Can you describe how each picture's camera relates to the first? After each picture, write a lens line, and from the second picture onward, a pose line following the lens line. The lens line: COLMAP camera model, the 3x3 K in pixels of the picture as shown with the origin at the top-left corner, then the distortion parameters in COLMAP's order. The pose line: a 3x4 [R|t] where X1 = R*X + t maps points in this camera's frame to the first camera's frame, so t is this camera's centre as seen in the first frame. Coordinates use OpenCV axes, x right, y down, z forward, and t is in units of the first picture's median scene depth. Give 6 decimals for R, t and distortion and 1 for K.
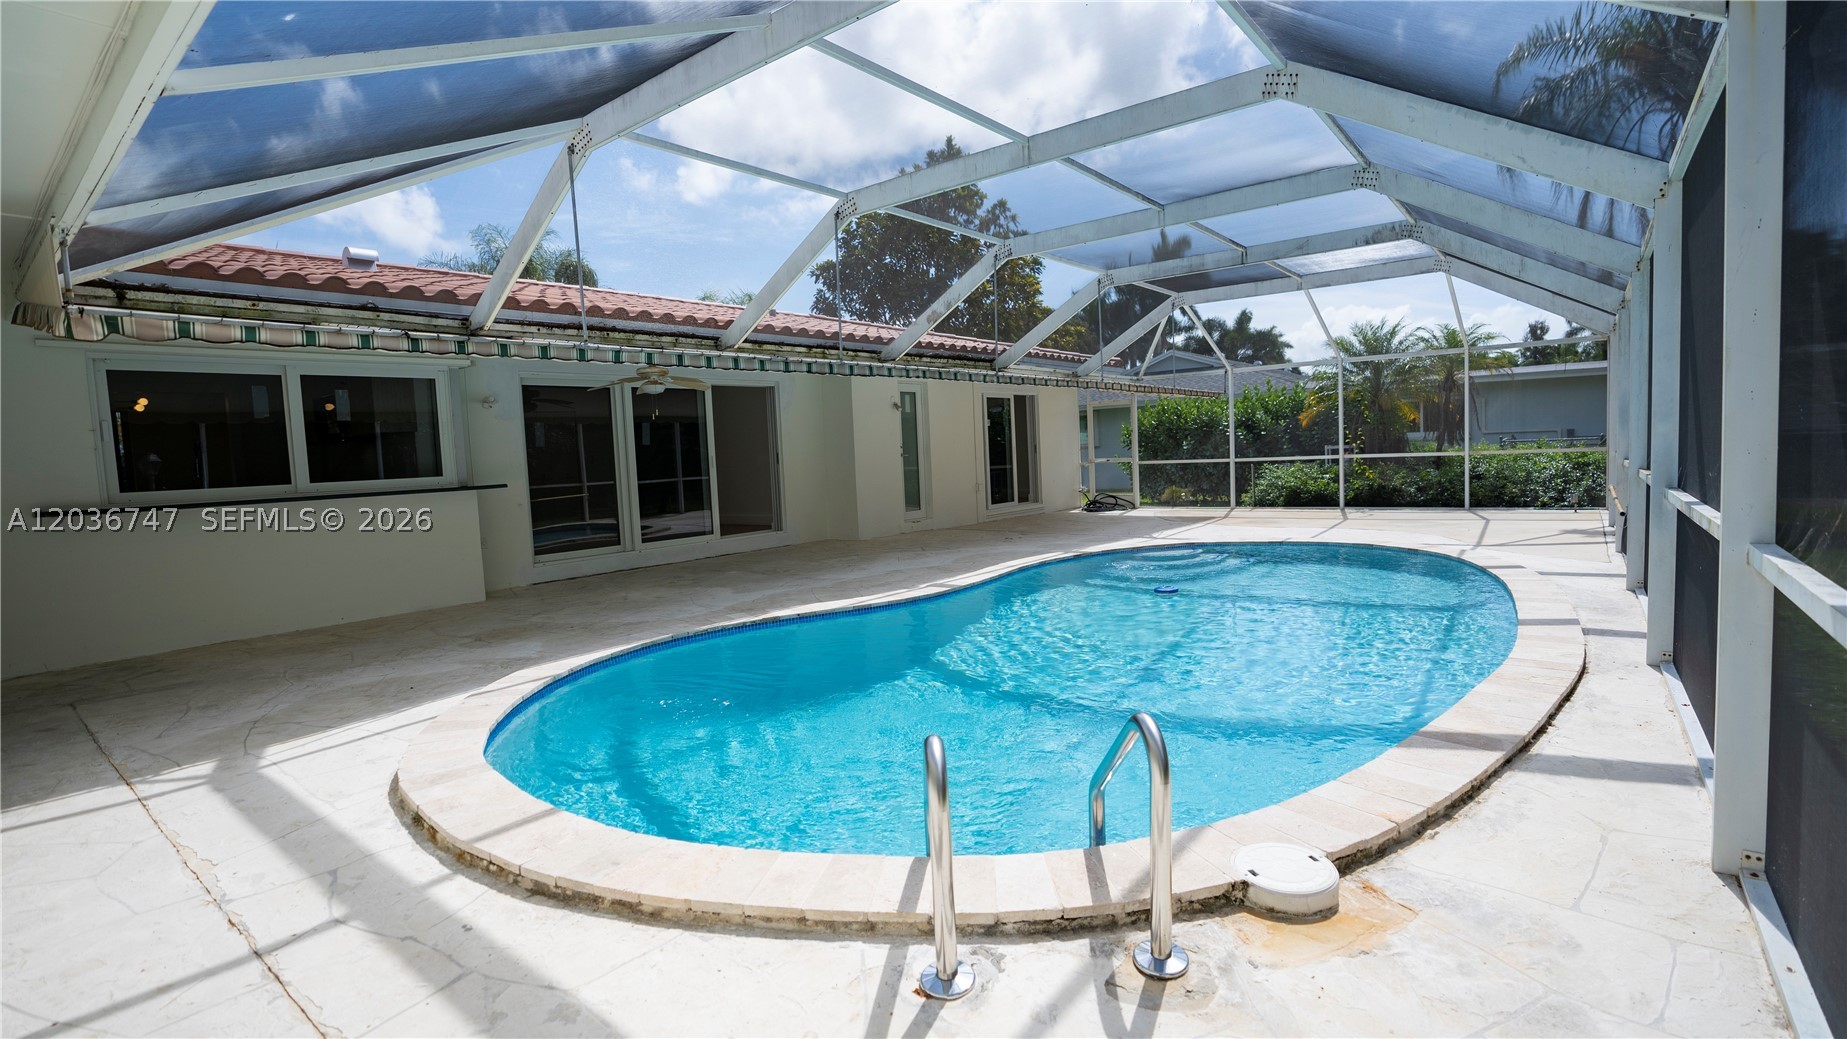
lens RADIAL K [[855.8, 0, 944.3], [0, 855.8, 516.1], [0, 0, 1]] dist [-0.060125, 0.020242]
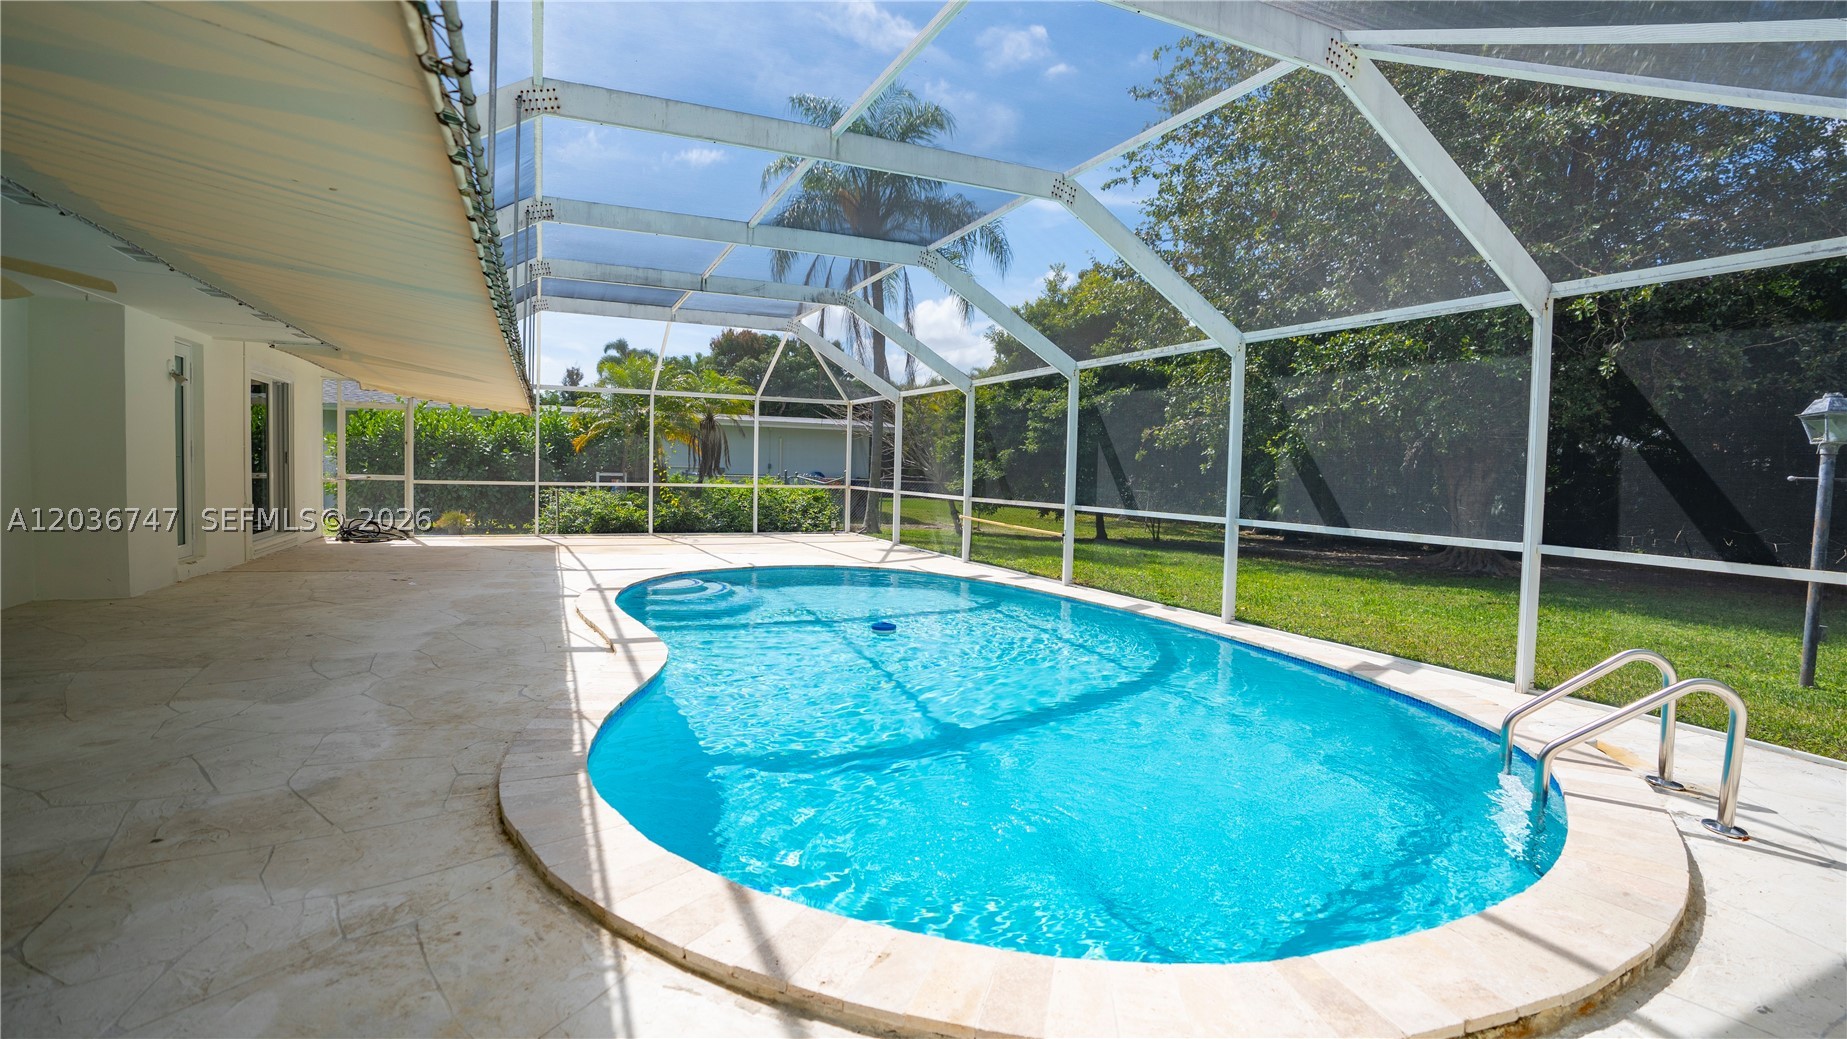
lens RADIAL K [[855.8, 0, 924.1], [0, 855.8, 505.6], [0, 0, 1]] dist [-0.060125, 0.020242]
pose [[0.464790, 0.019743, 0.885201, -0.461870], [0.020055, 0.999260, -0.032817, -0.006639], [-0.885194, 0.033006, 0.464050, 0.359263]]
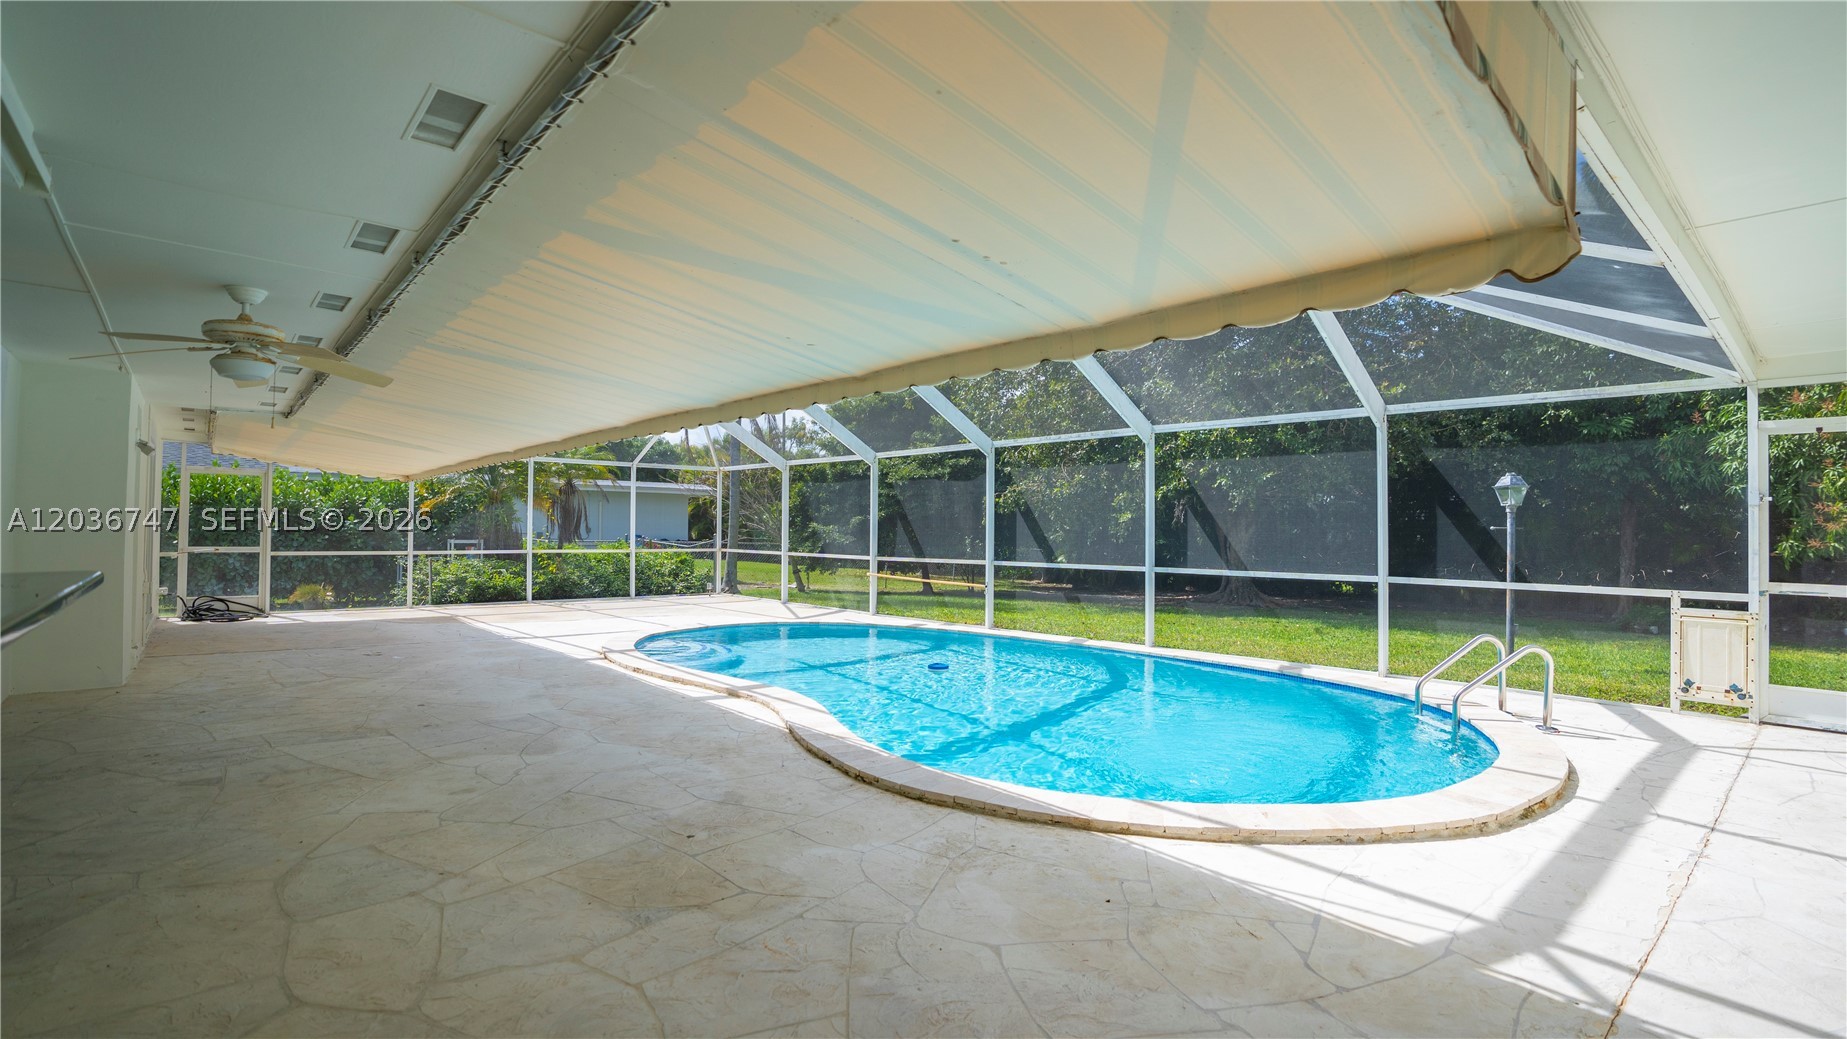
lens RADIAL K [[855.8, 0, 920.5], [0, 855.8, 507.5], [0, 0, 1]] dist [-0.060125, 0.020242]
pose [[0.187986, 0.074198, 0.979365, -0.699767], [0.056845, 0.994649, -0.086268, -0.013548], [-0.980525, 0.071889, 0.182762, 0.554945]]
